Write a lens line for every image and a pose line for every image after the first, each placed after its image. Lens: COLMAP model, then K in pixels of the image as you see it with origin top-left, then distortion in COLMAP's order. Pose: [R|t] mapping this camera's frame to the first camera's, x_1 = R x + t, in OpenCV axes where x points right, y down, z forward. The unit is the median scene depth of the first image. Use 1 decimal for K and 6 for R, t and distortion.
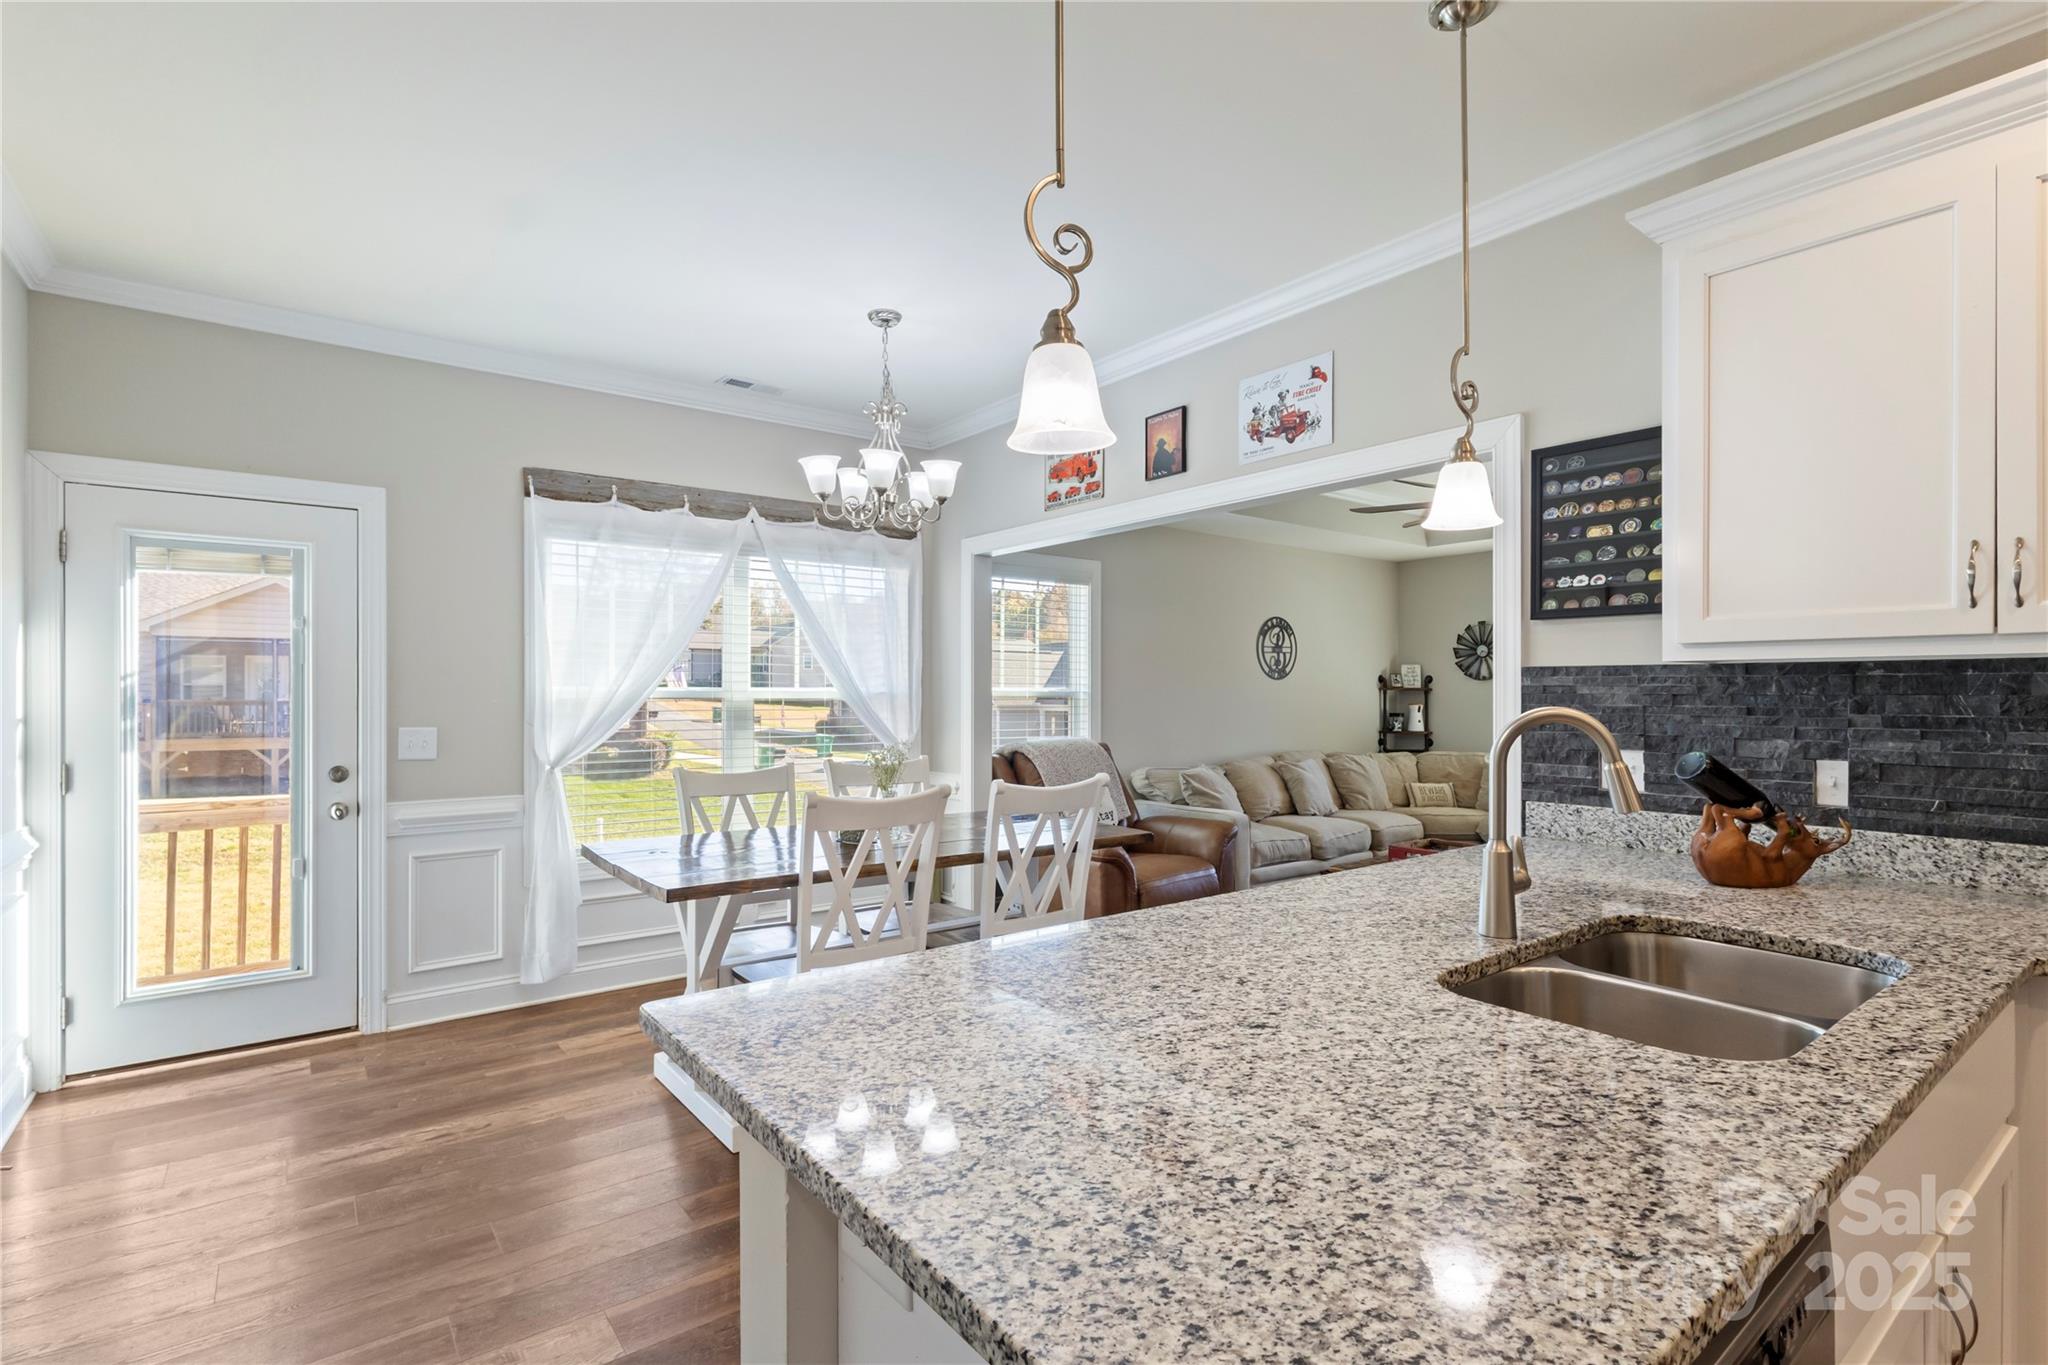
lens RADIAL K [[962.7, 0, 1025.0], [0, 962.7, 692.4], [0, 0, 1]] dist [0.000014, 0.004838]
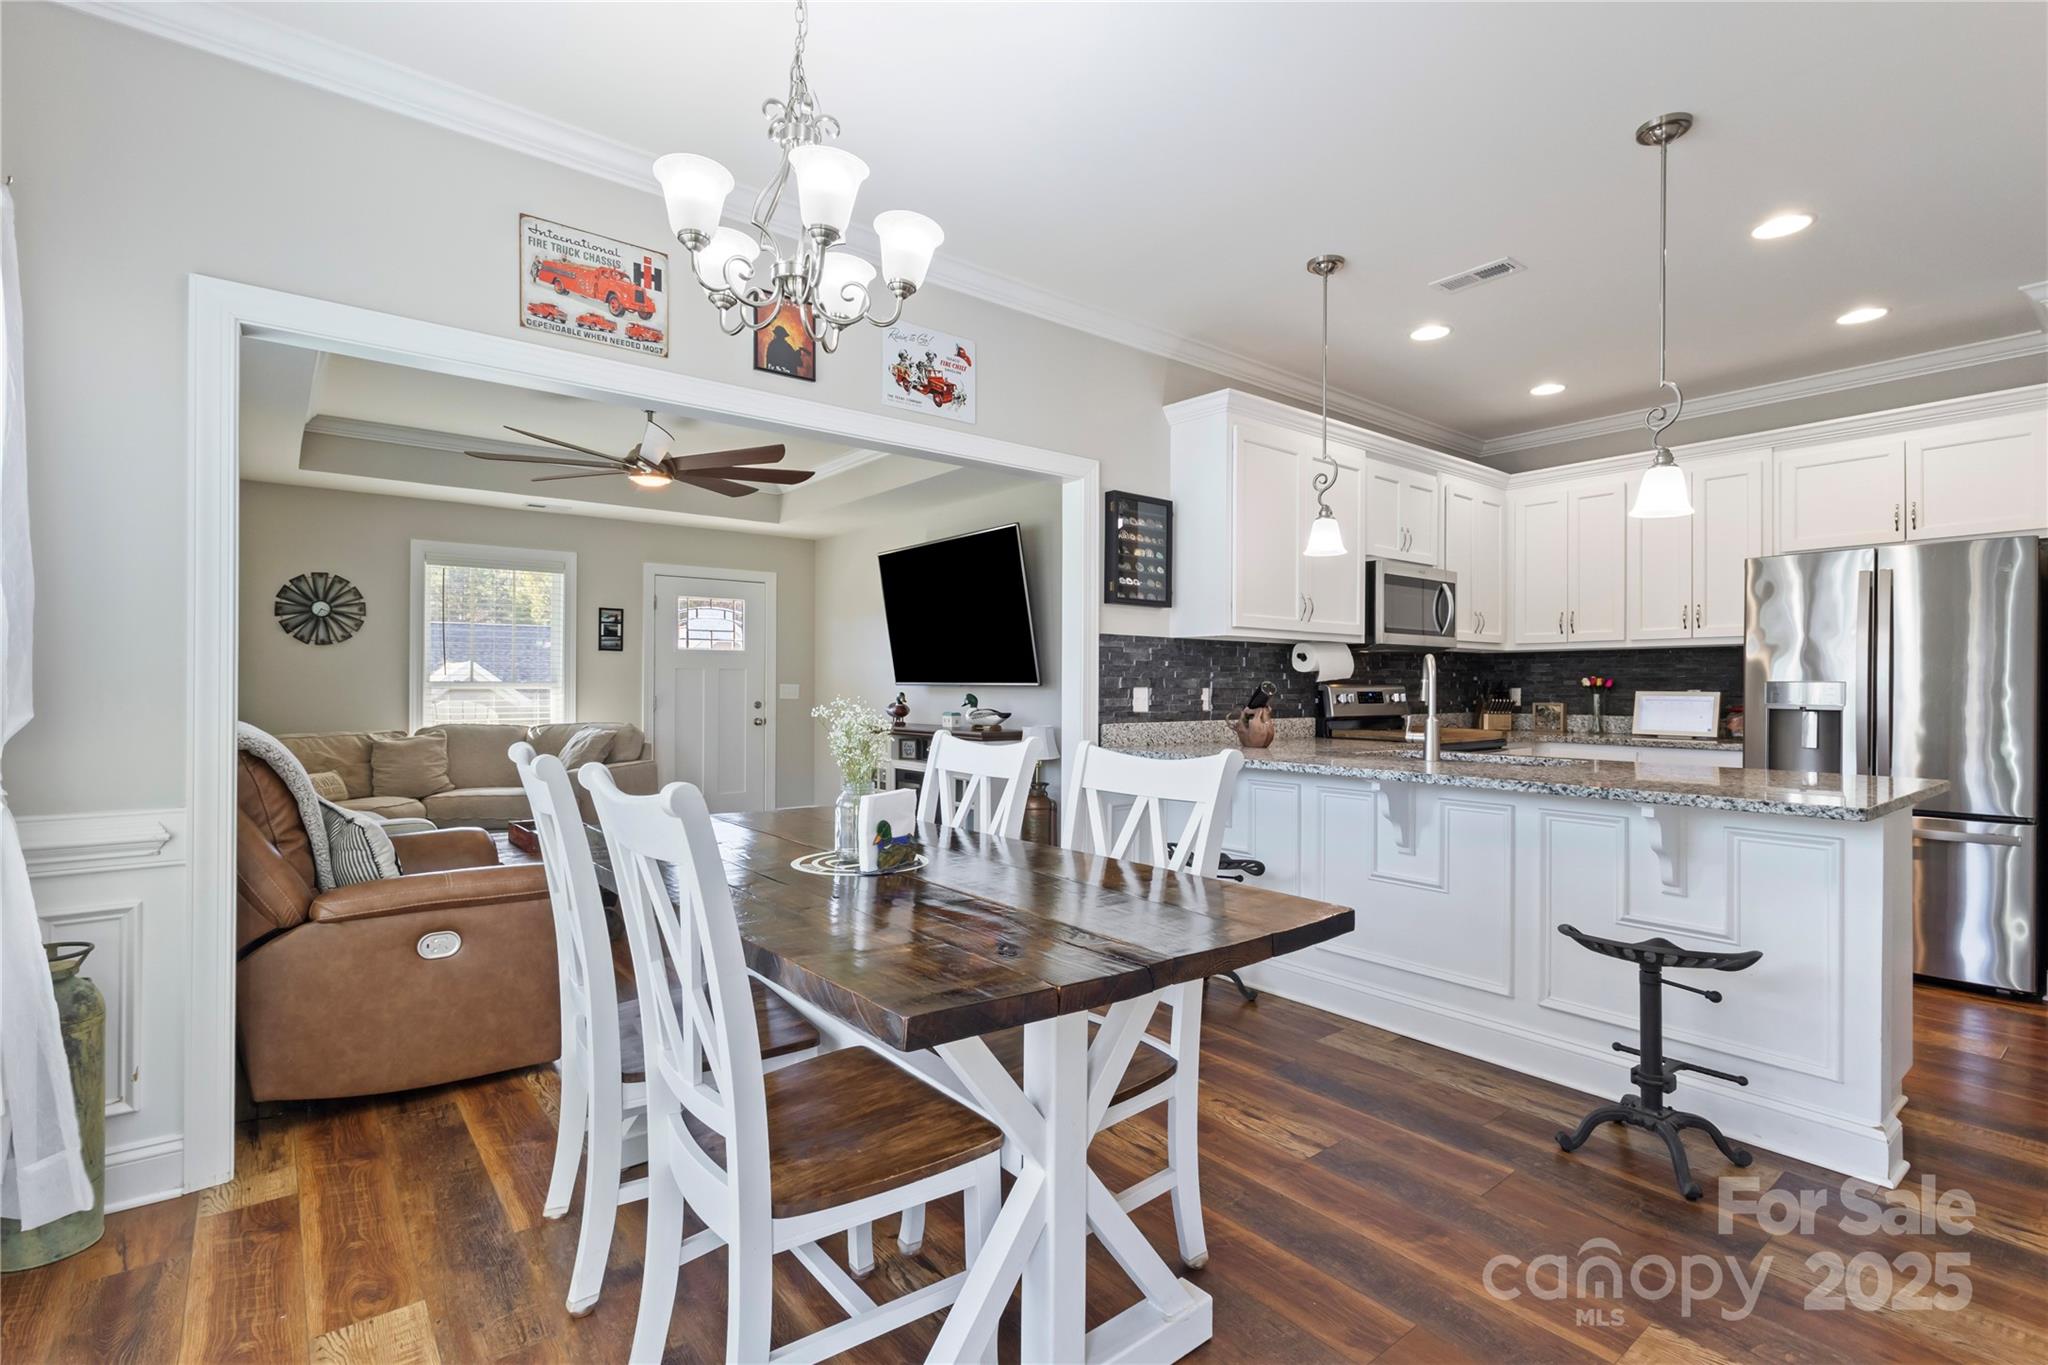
lens RADIAL K [[950.8, 0, 1015.9], [0, 950.8, 689.7], [0, 0, 1]] dist [0.003389, 0.001642]
pose [[-0.018602, -0.005706, 0.999811, -0.960255], [-0.003803, 0.999977, 0.005636, 0.052752], [-0.999820, -0.003697, -0.018623, 1.182901]]
